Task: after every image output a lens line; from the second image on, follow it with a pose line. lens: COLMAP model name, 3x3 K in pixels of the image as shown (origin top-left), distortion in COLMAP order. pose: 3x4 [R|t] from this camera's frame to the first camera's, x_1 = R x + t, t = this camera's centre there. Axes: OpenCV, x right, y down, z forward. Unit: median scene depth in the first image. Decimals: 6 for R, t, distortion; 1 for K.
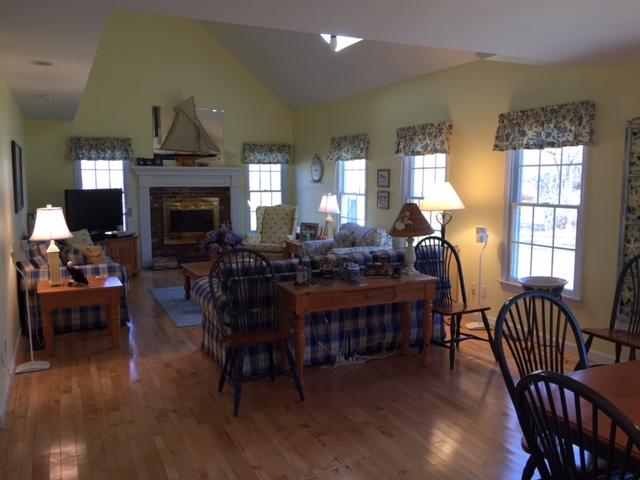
lens RADIAL K [[542.1, 0, 319.3], [0, 542.1, 239.0], [0, 0, 1]] dist [0.043678, -0.008534]
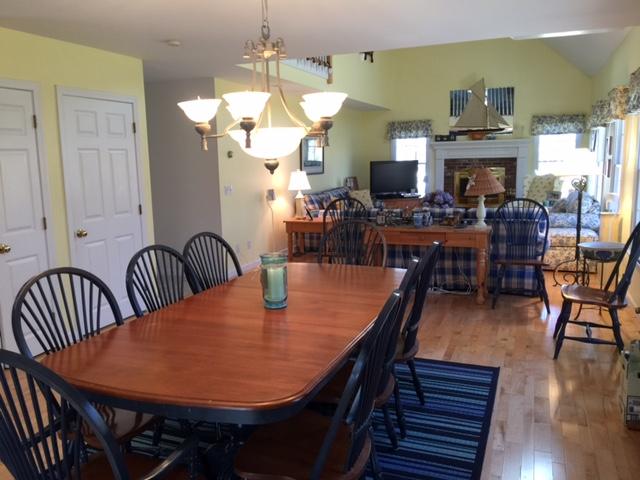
lens RADIAL K [[542.1, 0, 320.8], [0, 542.1, 240.5], [0, 0, 1]] dist [0.043678, -0.008534]
pose [[0.678718, 0.097799, -0.727858, 0.404140], [-0.063193, 0.995195, 0.074792, 0.013164], [0.731675, -0.004767, 0.681637, -0.034087]]
